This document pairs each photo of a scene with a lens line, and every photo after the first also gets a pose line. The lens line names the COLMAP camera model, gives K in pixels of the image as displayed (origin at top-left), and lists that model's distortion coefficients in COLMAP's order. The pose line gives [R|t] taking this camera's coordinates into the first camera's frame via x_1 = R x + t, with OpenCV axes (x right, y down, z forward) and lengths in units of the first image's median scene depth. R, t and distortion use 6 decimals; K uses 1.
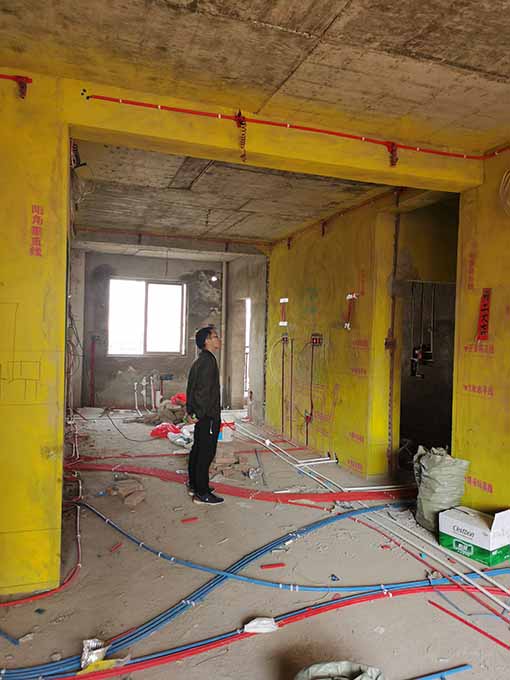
lens RADIAL K [[523.5, 0, 253.7], [0, 523.5, 336.6], [0, 0, 1]] dist [0.064437, -0.052545]
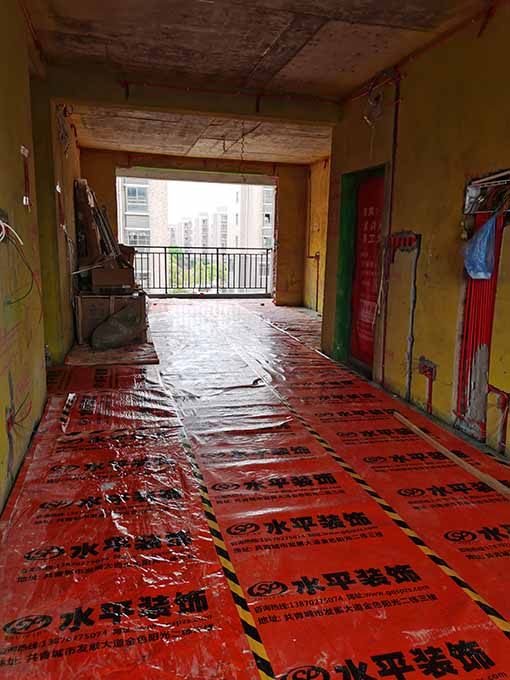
lens RADIAL K [[523.5, 0, 253.7], [0, 523.5, 336.6], [0, 0, 1]] dist [0.064437, -0.052545]
pose [[-0.994407, -0.068872, 0.080071, -0.196092], [-0.054052, 0.983191, 0.174396, 0.020963], [-0.090736, 0.169093, -0.981415, 2.284480]]
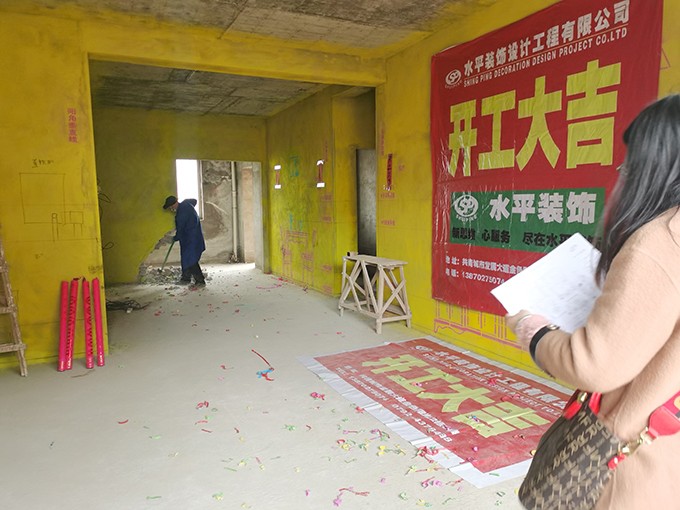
lens RADIAL K [[523.5, 0, 338.6], [0, 523.5, 252.9], [0, 0, 1]] dist [0.064437, -0.052545]
pose [[0.994181, -0.050534, 0.095136, 0.137065], [0.041744, 0.994864, 0.092216, 0.041022], [-0.099308, -0.087708, 0.991184, -0.453853]]
